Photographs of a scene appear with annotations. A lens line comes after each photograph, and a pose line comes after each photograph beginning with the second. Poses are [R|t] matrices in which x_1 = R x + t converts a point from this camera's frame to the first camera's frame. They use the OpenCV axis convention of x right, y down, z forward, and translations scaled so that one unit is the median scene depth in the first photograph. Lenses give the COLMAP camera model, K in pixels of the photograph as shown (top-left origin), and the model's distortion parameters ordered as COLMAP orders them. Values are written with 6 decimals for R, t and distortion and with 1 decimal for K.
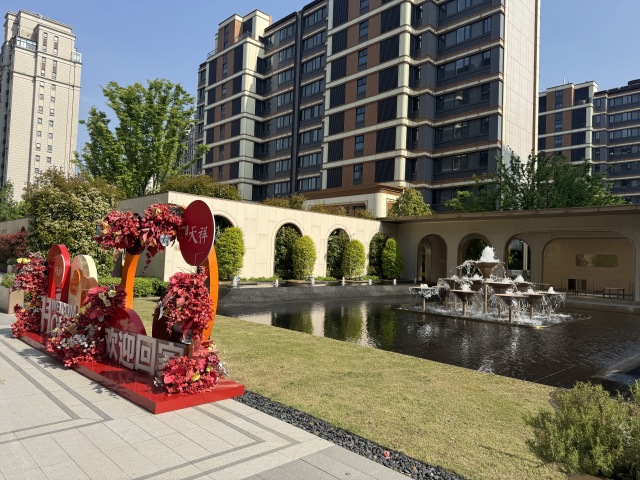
lens RADIAL K [[451.1, 0, 314.5], [0, 451.1, 245.5], [0, 0, 1]] dist [0.056855, -0.063643]
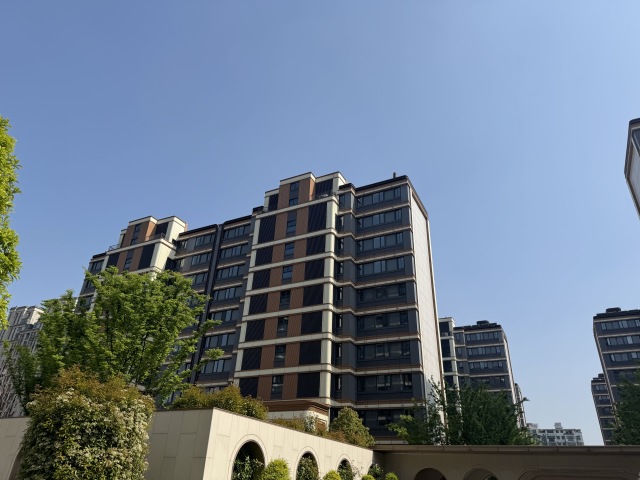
lens RADIAL K [[451.1, 0, 317.0], [0, 451.1, 241.9], [0, 0, 1]] dist [0.056855, -0.063643]
pose [[0.952122, 0.155796, 0.263042, -0.107168], [-0.022927, 0.894373, -0.446733, -0.007441], [-0.304857, 0.419314, 0.855125, 0.042893]]
